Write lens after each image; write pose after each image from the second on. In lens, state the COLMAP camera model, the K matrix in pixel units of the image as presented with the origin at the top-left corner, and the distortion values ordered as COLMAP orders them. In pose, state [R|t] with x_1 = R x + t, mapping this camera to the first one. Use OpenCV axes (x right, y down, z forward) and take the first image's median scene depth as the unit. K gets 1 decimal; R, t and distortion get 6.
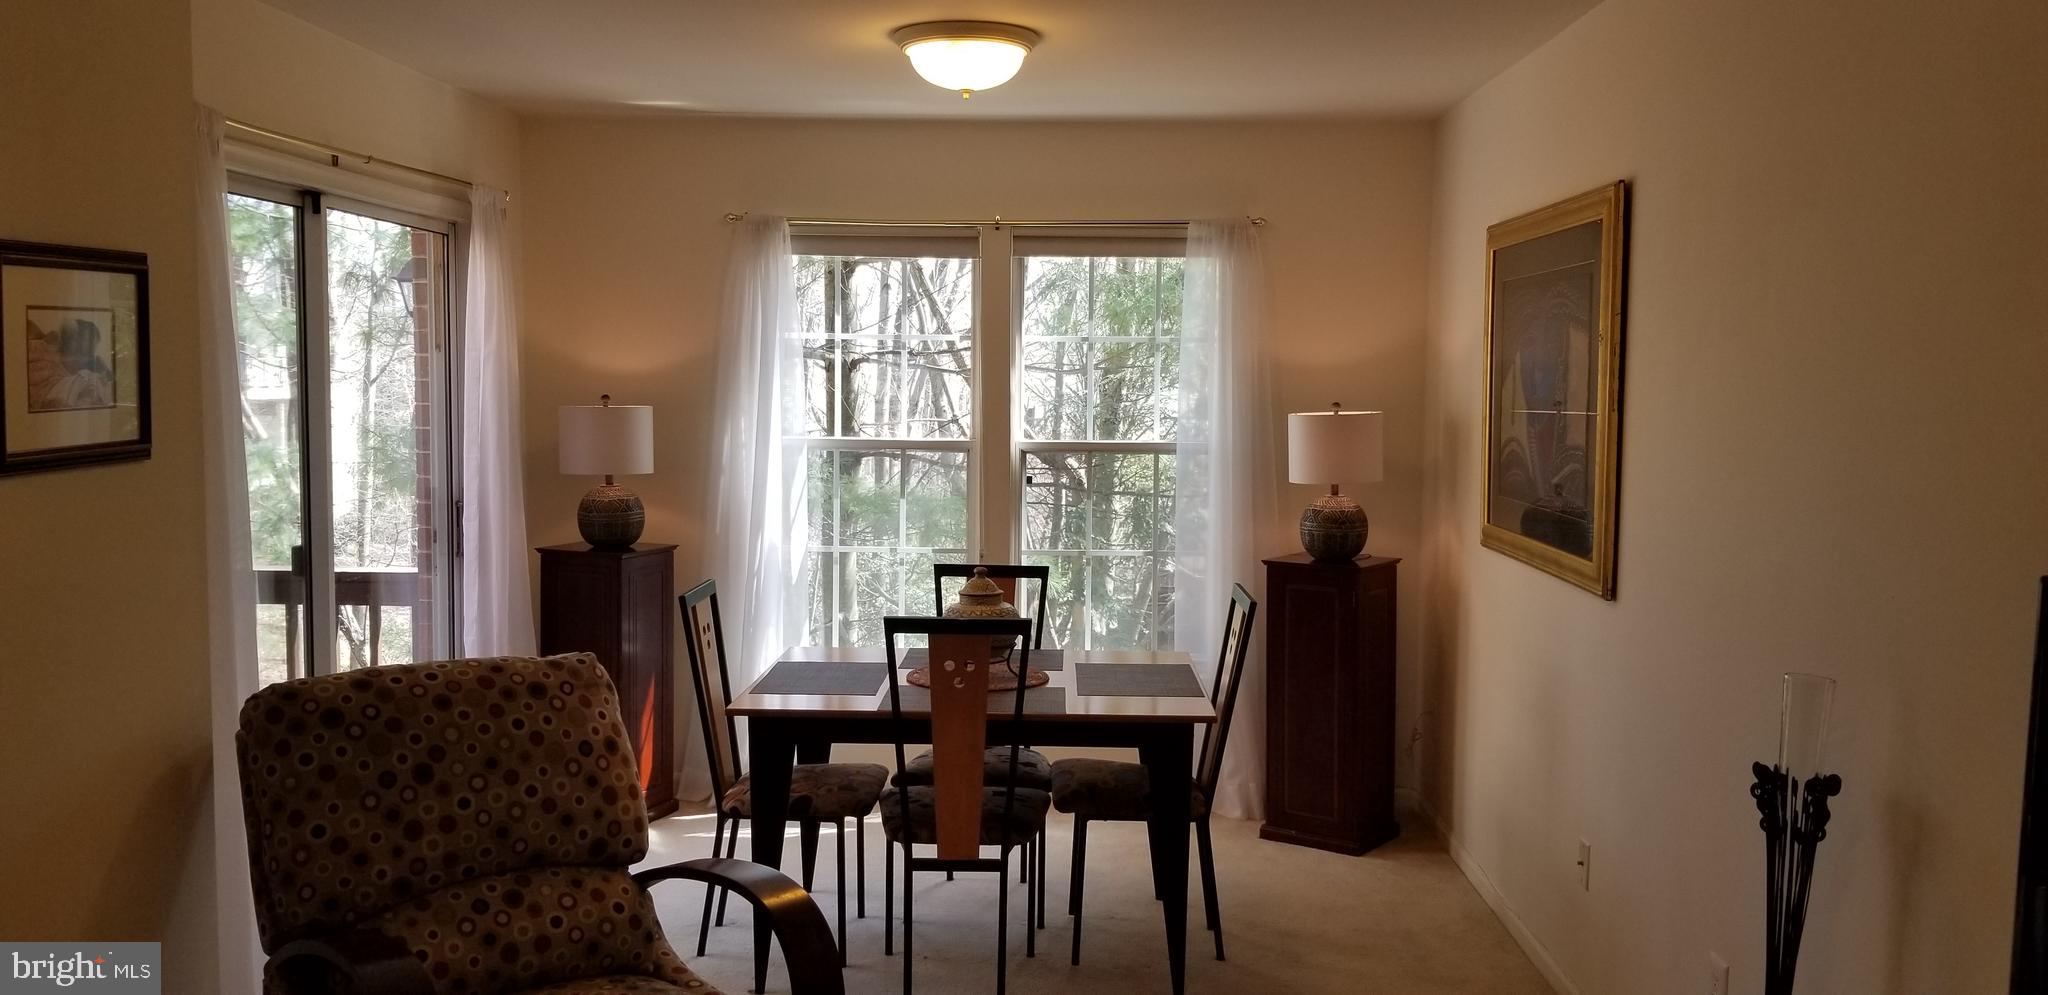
lens RADIAL K [[1599.7, 0, 999.3], [0, 1599.7, 473.1], [0, 0, 1]] dist [0.085386, -0.157847]
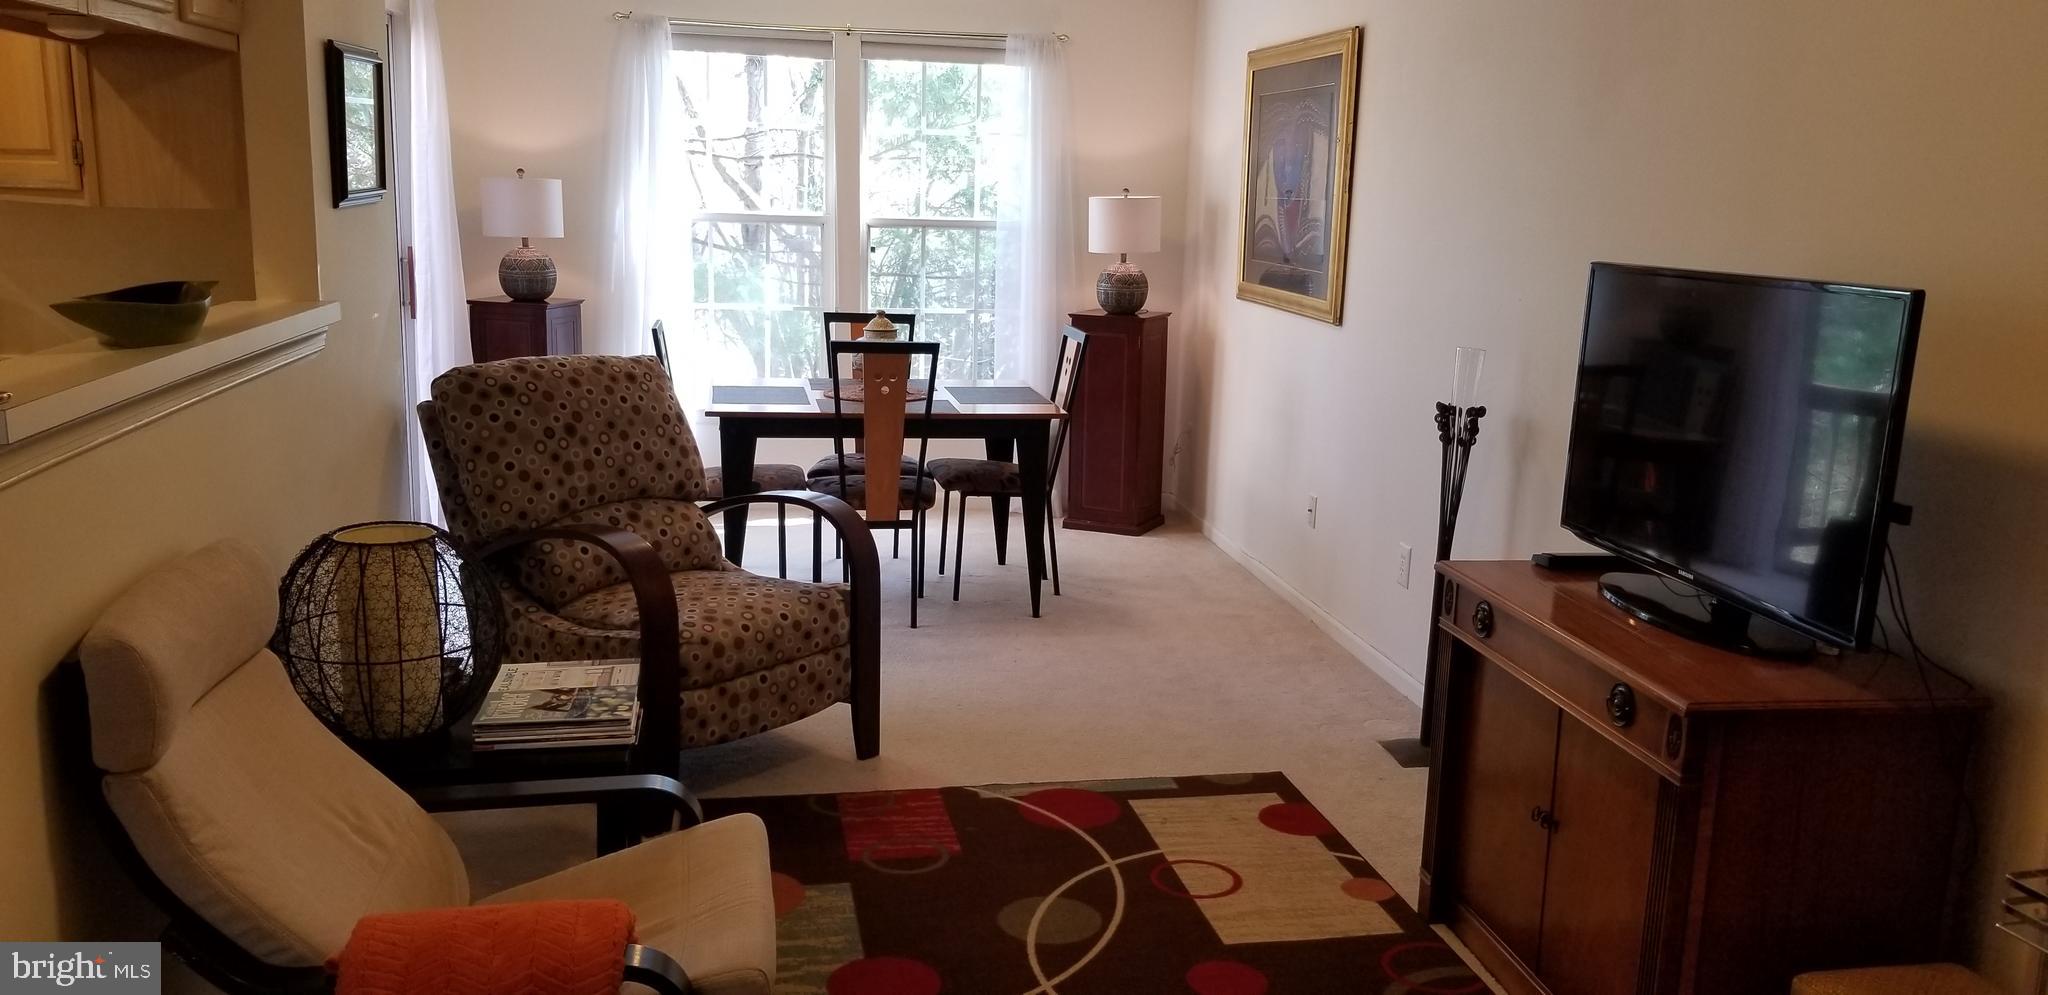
lens RADIAL K [[1599.7, 0, 1022.8], [0, 1599.7, 496.1], [0, 0, 1]] dist [0.085386, -0.157847]
pose [[0.977870, -0.020834, 0.208174, -0.166133], [-0.007756, 0.990735, 0.135585, 0.030495], [-0.209071, -0.134199, 0.968649, -0.294105]]
